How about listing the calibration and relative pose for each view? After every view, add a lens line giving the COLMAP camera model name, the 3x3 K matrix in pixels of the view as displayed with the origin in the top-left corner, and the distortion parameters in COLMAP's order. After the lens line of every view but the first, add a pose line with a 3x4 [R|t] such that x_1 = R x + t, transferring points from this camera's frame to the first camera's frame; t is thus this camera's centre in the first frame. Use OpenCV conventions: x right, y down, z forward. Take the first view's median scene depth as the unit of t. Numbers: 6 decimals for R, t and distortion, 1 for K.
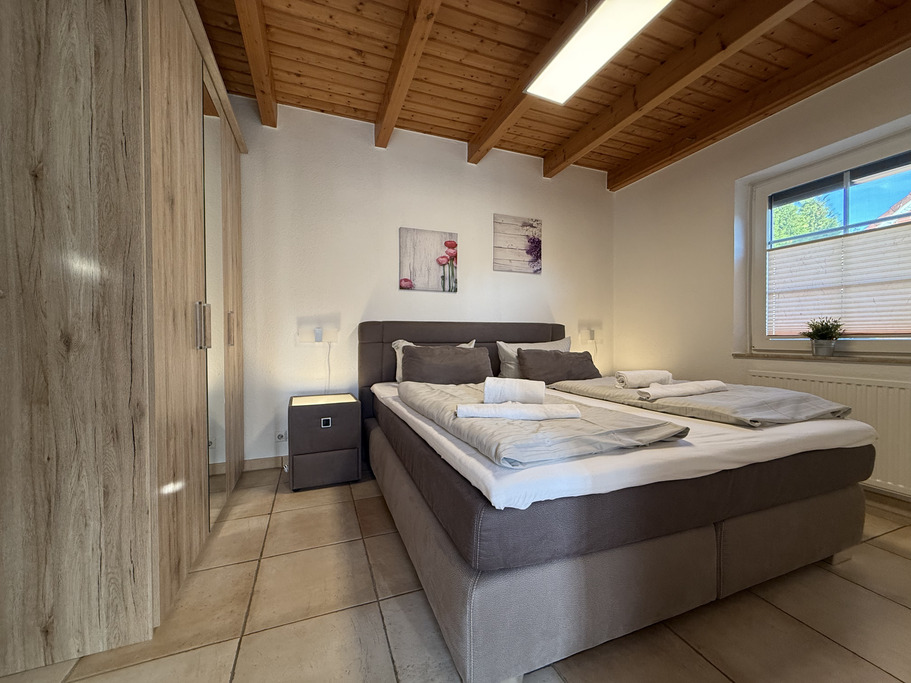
lens RADIAL K [[361.9, 0, 454.5], [0, 361.9, 342.3], [0, 0, 1]] dist [0.001270, -0.000351]
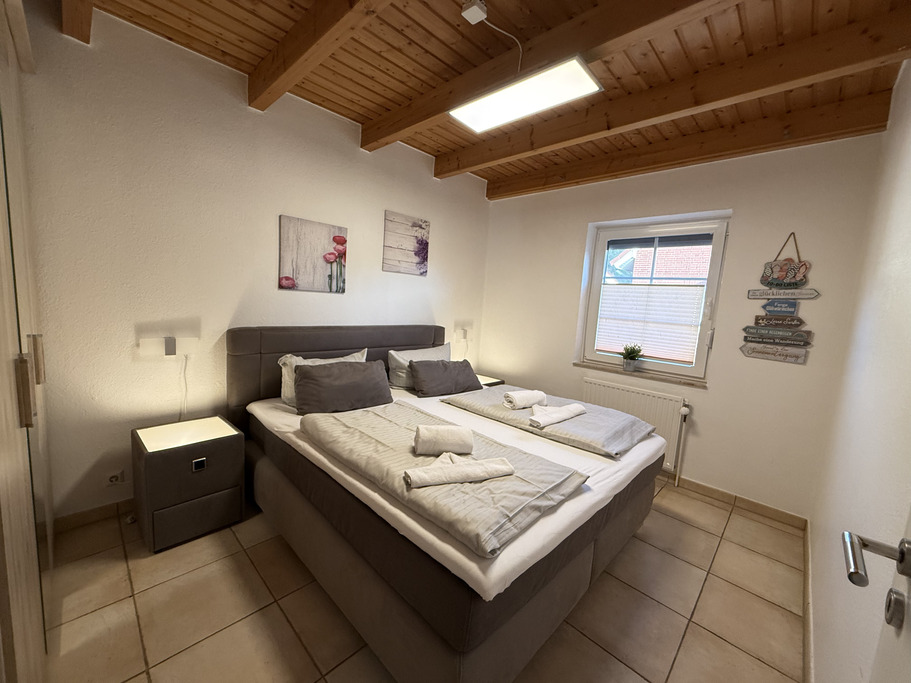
lens RADIAL K [[361.9, 0, 454.4], [0, 361.9, 343.2], [0, 0, 1]] dist [0.001270, -0.000351]
pose [[0.905882, 0.009335, 0.423428, -0.132157], [-0.061345, 0.992106, 0.109371, -0.132235], [-0.419064, -0.125053, 0.899304, 0.034078]]
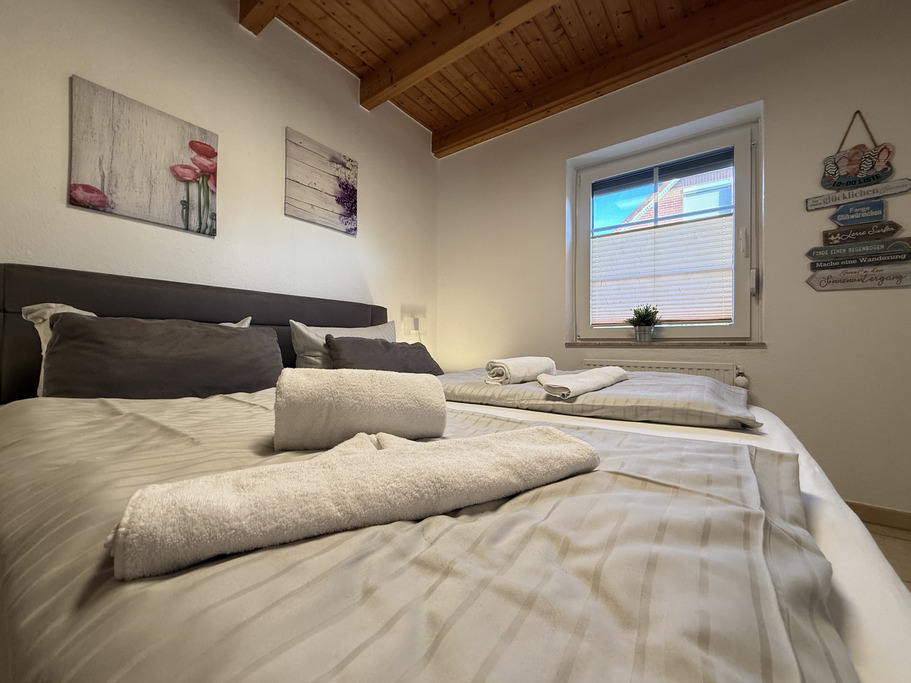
lens RADIAL K [[361.9, 0, 454.3], [0, 361.9, 342.4], [0, 0, 1]] dist [0.001270, -0.000351]
pose [[0.845045, 0.008023, 0.534635, 0.021418], [-0.000128, 0.999890, -0.014801, 0.039594], [-0.534695, 0.012439, 0.844953, 0.319089]]
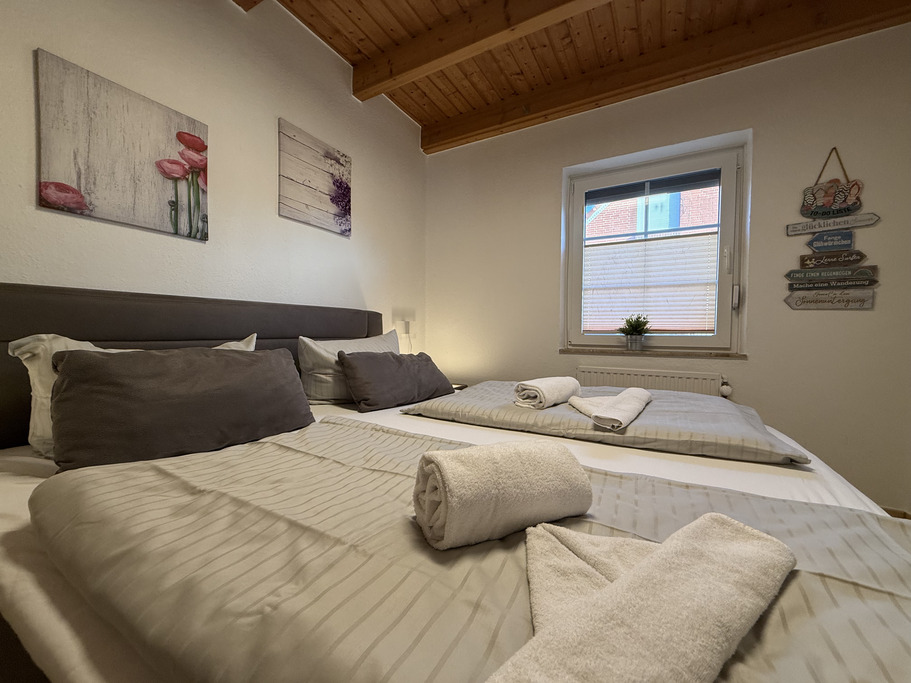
lens RADIAL K [[361.9, 0, 454.5], [0, 361.9, 342.7], [0, 0, 1]] dist [0.001270, -0.000351]
pose [[0.771308, -0.013180, 0.636326, -0.052818], [-0.002027, 0.999730, 0.023164, -0.006329], [-0.636459, -0.019156, 0.771073, 0.383470]]
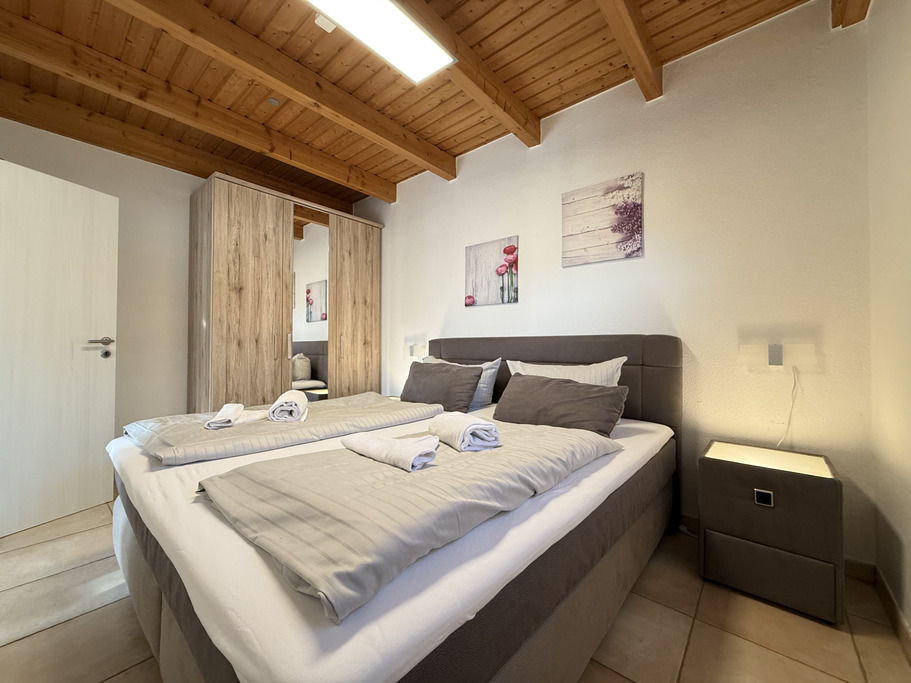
lens RADIAL K [[361.9, 0, 458.5], [0, 361.9, 341.9], [0, 0, 1]] dist [0.001270, -0.000351]
pose [[0.482252, -0.009747, -0.875978, 0.712885], [-0.014708, 0.999707, -0.019221, -0.025184], [0.875909, 0.022153, 0.481968, 0.469096]]
